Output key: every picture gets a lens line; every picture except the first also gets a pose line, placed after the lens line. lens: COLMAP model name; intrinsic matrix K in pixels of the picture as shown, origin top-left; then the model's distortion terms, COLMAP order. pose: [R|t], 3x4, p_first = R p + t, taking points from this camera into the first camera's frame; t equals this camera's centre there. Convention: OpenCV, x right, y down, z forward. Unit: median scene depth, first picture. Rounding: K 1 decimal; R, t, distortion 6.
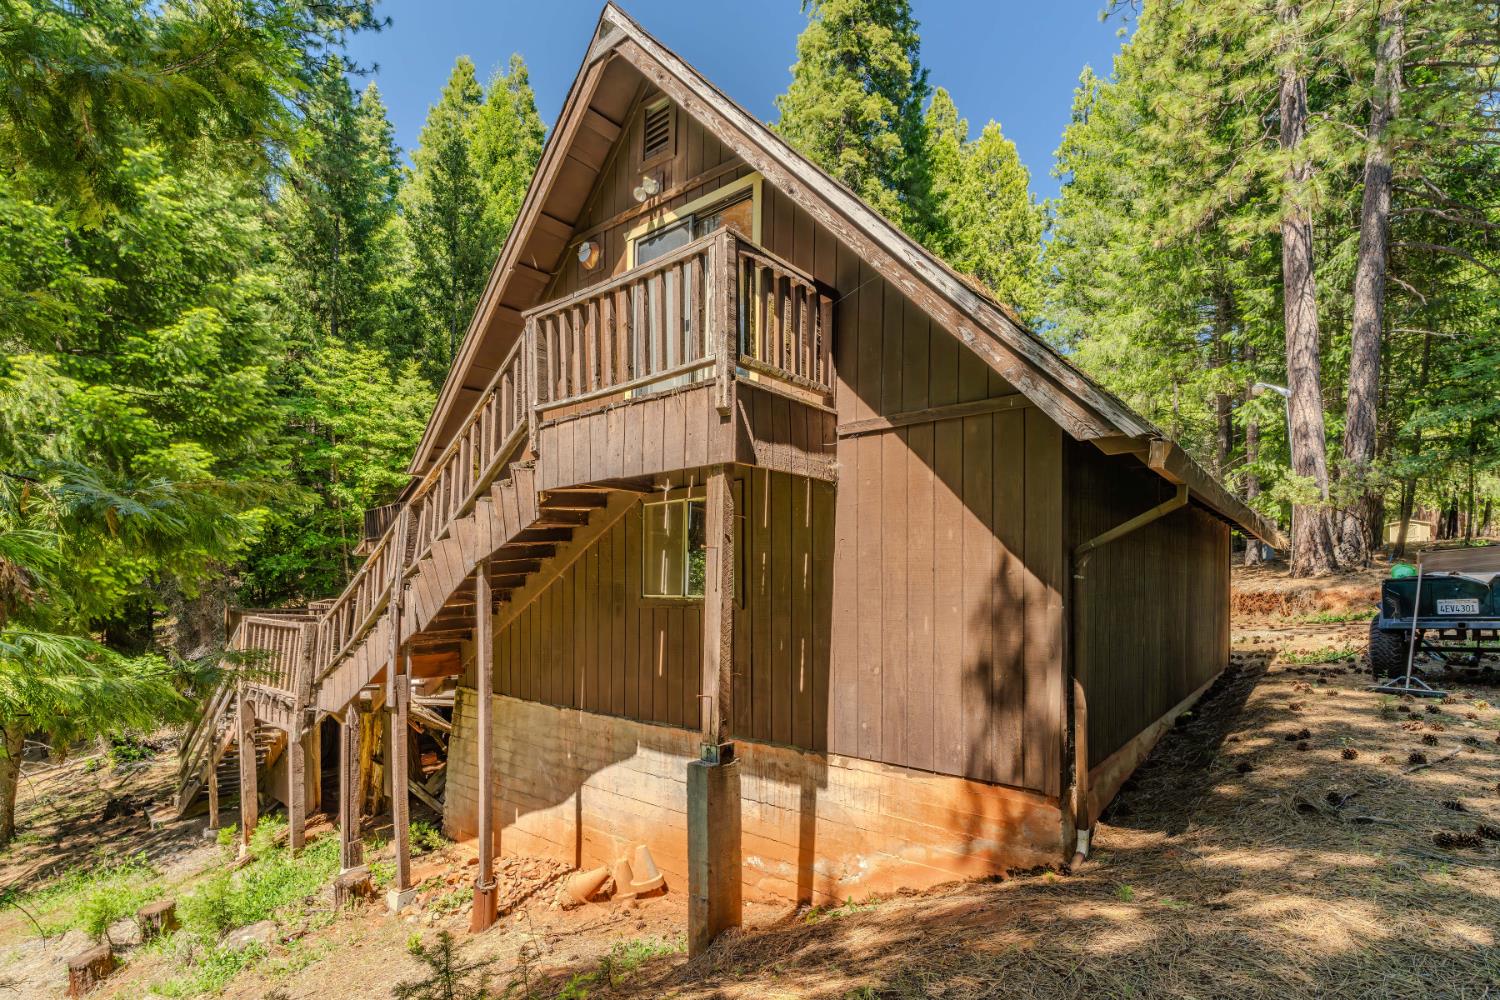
lens RADIAL K [[697.6, 0, 692.8], [0, 697.6, 591.6], [0, 0, 1]] dist [0.001463, 0.000902]
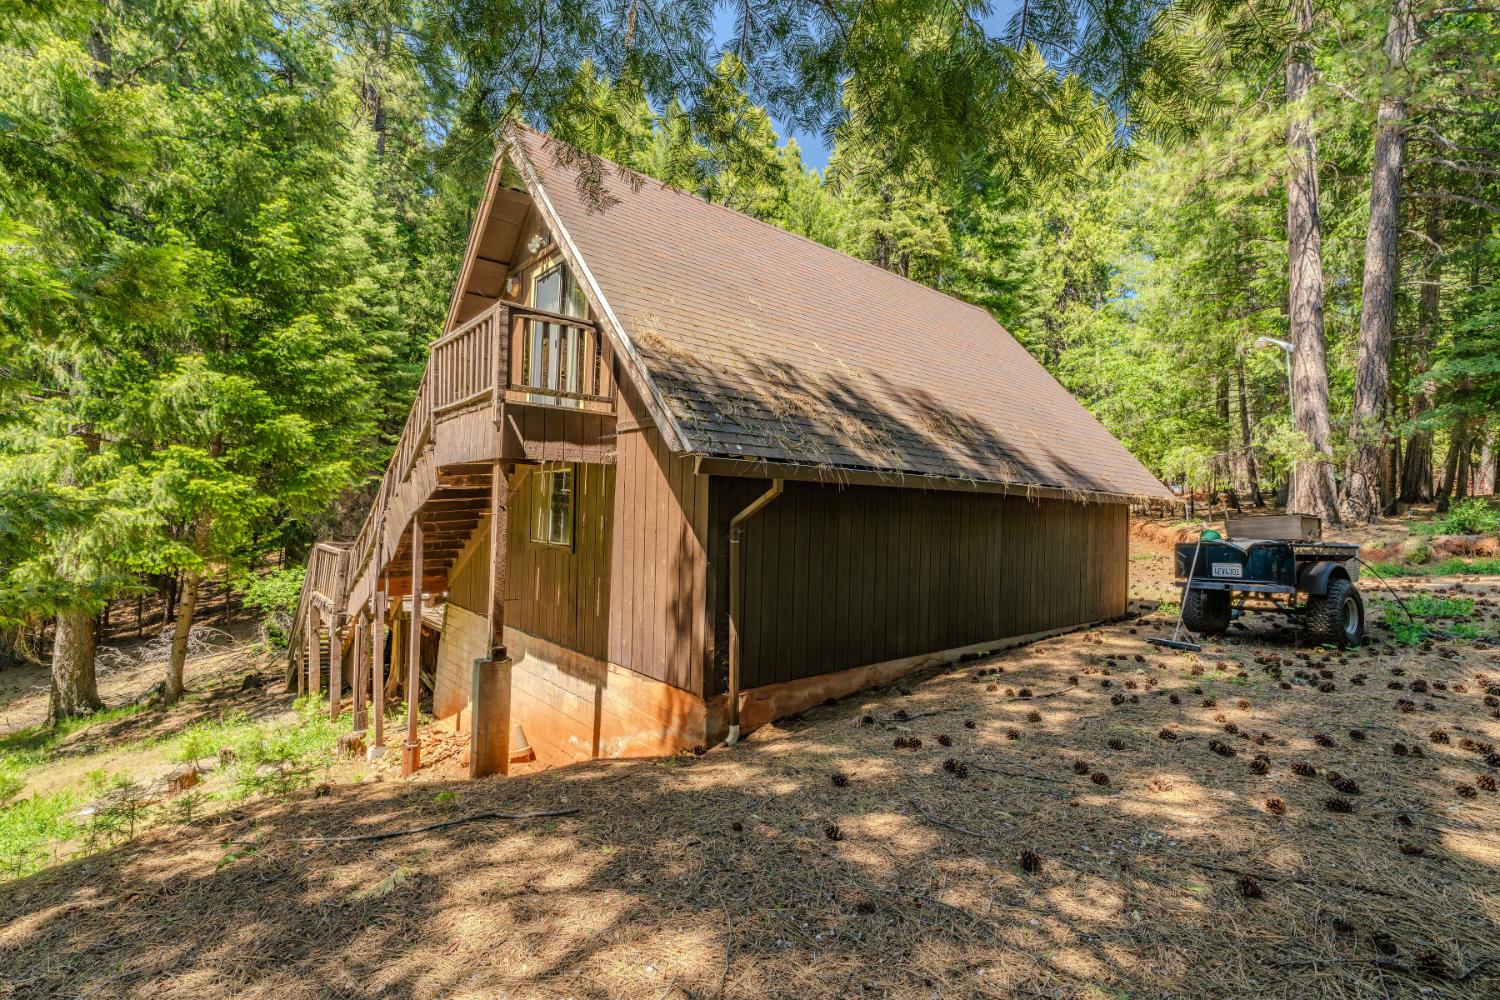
lens RADIAL K [[697.6, 0, 759.2], [0, 697.6, 502.1], [0, 0, 1]] dist [0.001463, 0.000902]
pose [[0.983699, 0.019410, -0.178772, 0.520218], [-0.023198, 0.999548, -0.019124, -0.045093], [0.178320, 0.022960, 0.983705, -0.217853]]
